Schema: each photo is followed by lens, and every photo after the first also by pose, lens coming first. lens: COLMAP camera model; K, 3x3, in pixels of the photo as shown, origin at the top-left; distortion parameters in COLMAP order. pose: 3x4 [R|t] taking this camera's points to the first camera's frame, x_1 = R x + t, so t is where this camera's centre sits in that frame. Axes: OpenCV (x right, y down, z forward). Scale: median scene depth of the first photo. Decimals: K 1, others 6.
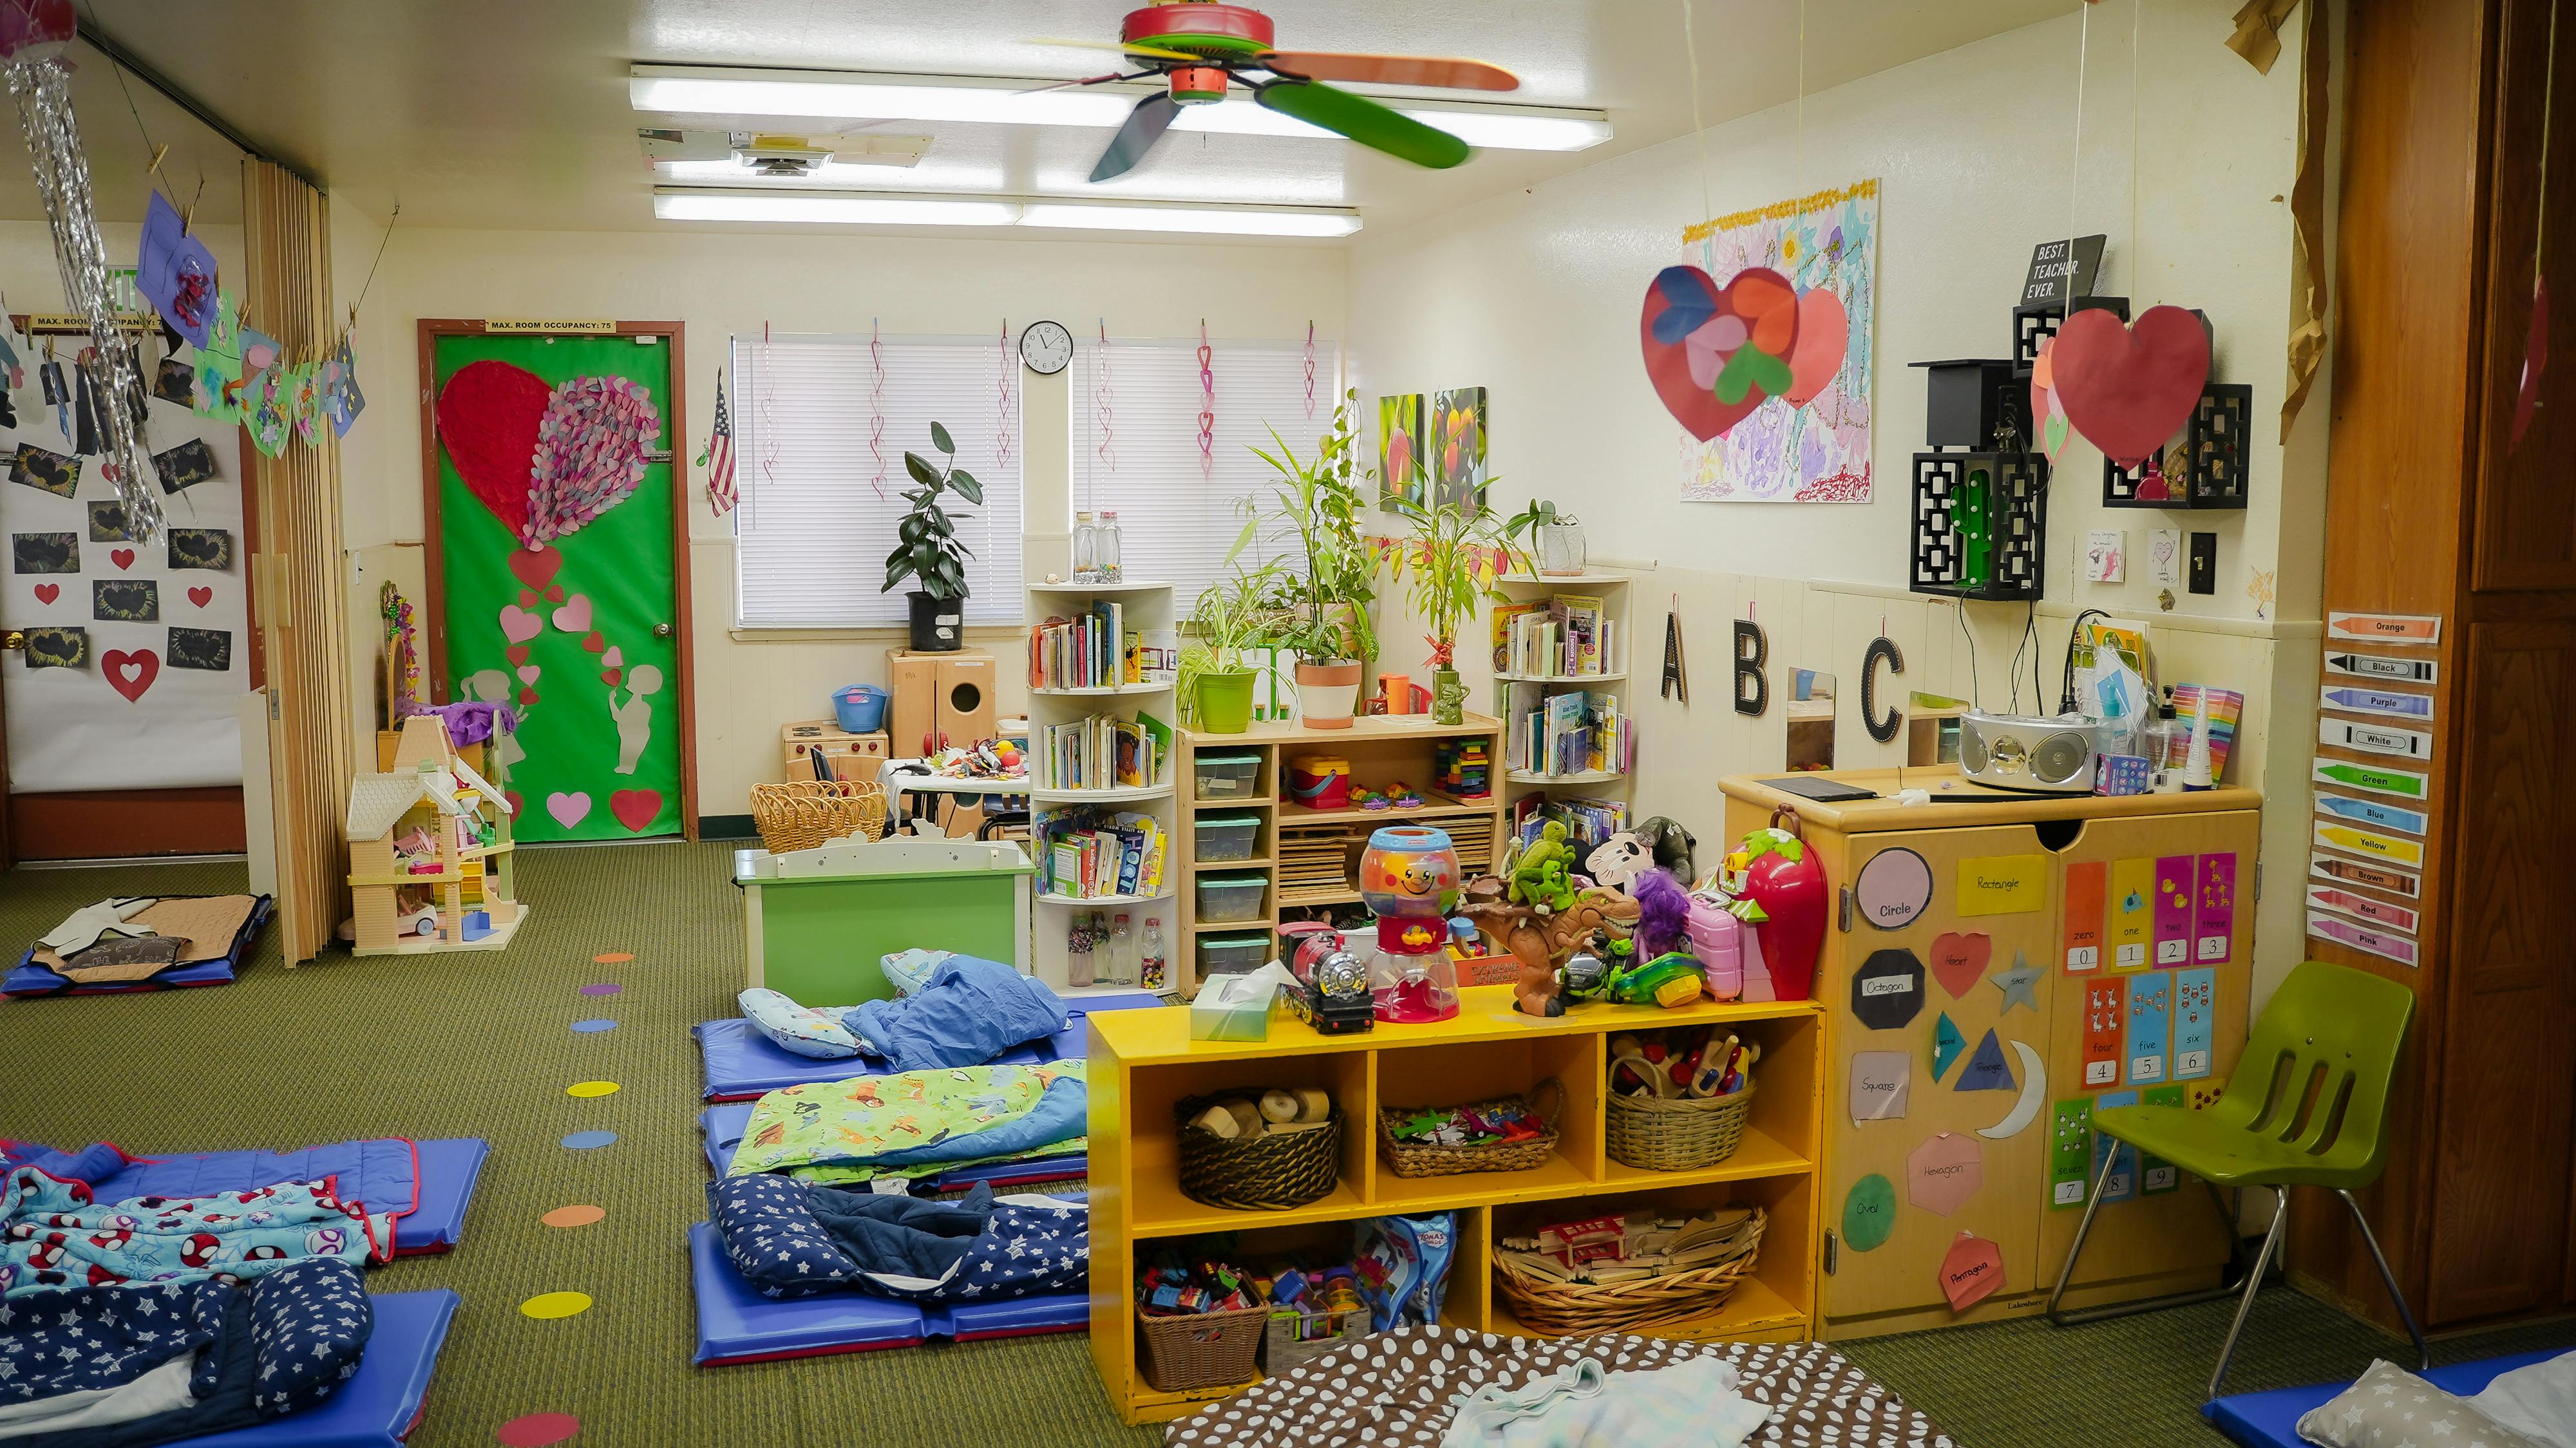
lens RADIAL K [[2102.9, 0, 1290.5], [0, 2102.9, 738.8], [0, 0, 1]] dist [-0.089124, 0.007566]
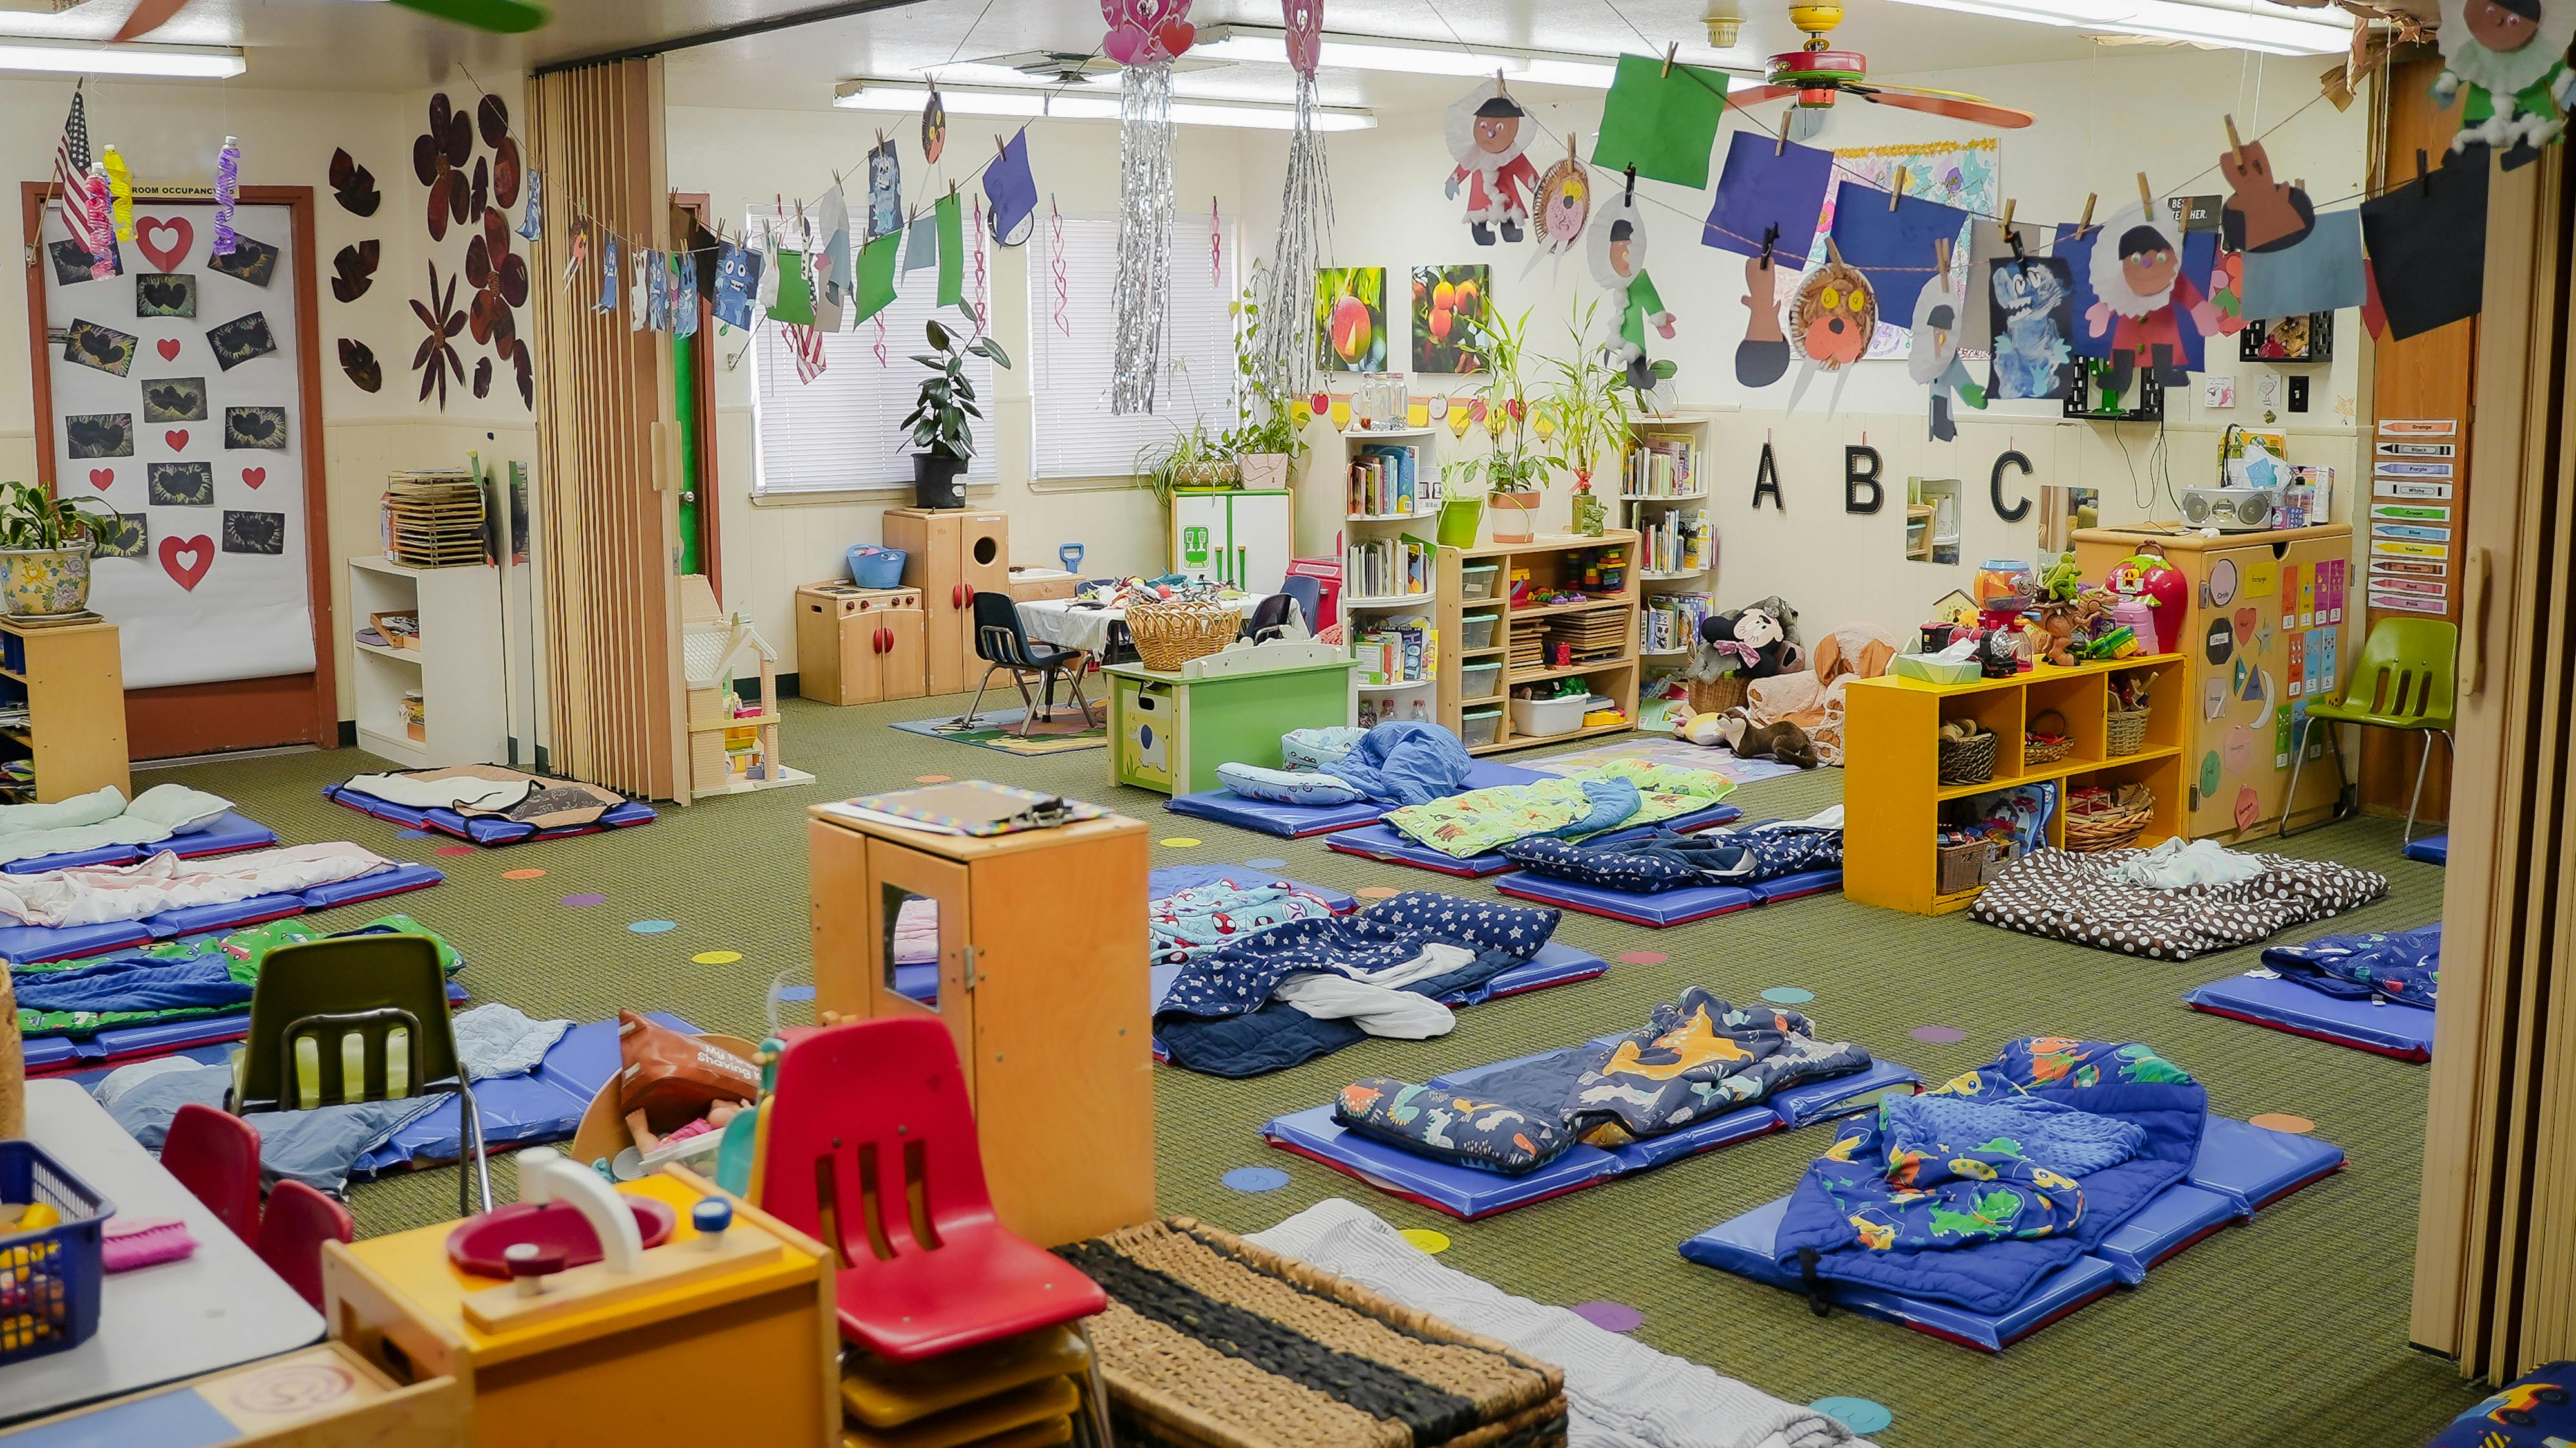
lens RADIAL K [[2666.5, 0, 1285.6], [0, 2666.5, 711.7], [0, 0, 1]] dist [-0.114512, 0.000000]
pose [[0.912334, -0.067086, 0.403912, -0.808398], [0.058646, 0.997725, 0.033246, 0.036985], [-0.405224, -0.006643, 0.914193, -0.423563]]
